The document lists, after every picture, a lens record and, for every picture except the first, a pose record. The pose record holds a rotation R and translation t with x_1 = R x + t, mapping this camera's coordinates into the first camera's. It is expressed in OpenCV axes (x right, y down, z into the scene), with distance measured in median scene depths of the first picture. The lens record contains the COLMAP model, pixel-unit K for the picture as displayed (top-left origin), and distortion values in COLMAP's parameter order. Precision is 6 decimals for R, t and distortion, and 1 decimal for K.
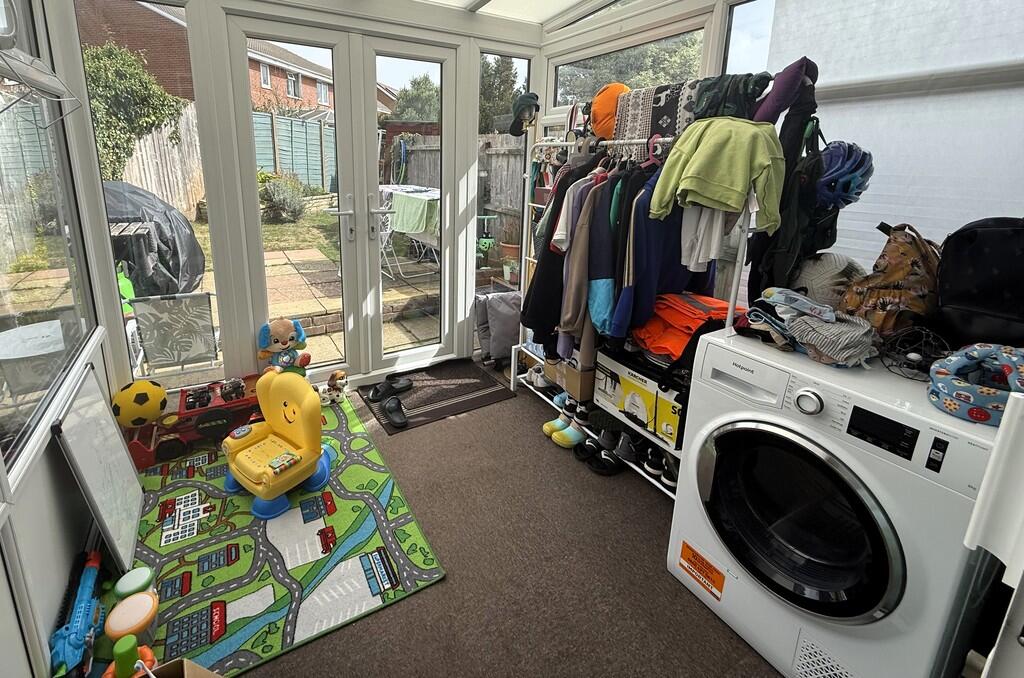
lens RADIAL K [[450.0, 0, 521.5], [0, 450.0, 342.3], [0, 0, 1]] dist [0.018376, -0.000185]
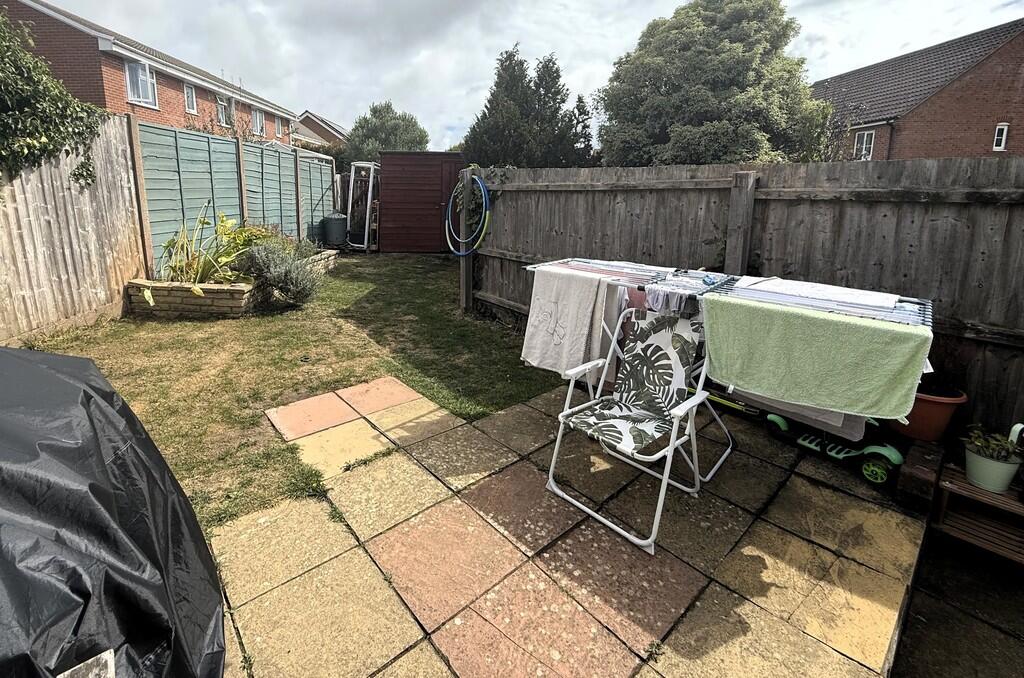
lens RADIAL K [[450.0, 0, 502.7], [0, 450.0, 333.4], [0, 0, 1]] dist [0.018376, -0.000185]
pose [[0.989626, -0.055079, 0.132688, -0.339614], [0.065650, 0.994894, -0.076650, -0.180601], [-0.127789, 0.084566, 0.988190, 0.400612]]
